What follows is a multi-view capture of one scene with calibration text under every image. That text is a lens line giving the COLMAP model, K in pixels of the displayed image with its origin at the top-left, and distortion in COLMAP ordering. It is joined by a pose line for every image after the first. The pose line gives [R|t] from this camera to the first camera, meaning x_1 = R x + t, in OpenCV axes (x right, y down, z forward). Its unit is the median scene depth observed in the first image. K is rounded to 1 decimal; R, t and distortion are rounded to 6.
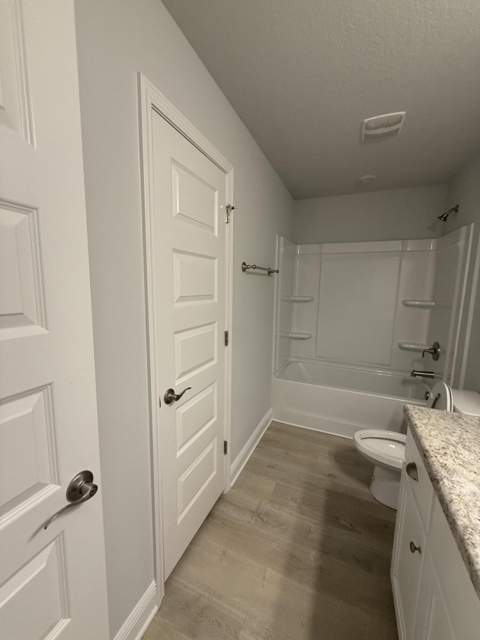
lens RADIAL K [[255.9, 0, 240.5], [0, 255.9, 318.7], [0, 0, 1]] dist [0.002236, -0.000170]
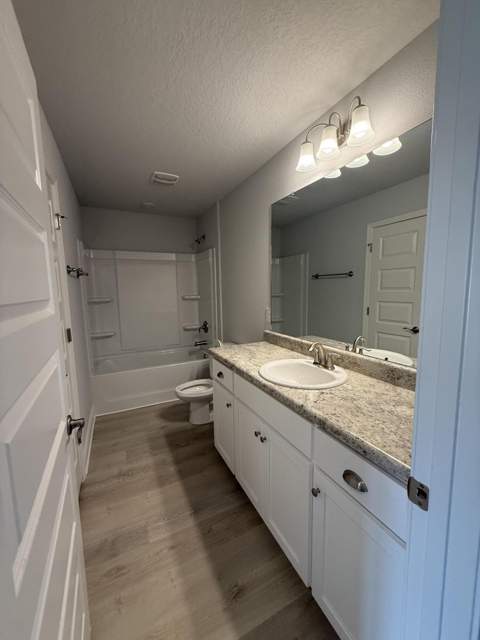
lens RADIAL K [[255.9, 0, 240.5], [0, 255.9, 318.7], [0, 0, 1]] dist [0.002236, -0.000170]
pose [[0.643175, -0.118470, 0.756499, -0.311744], [0.130260, 0.990487, 0.044366, 0.041442], [-0.754558, 0.070006, 0.652489, -0.202573]]
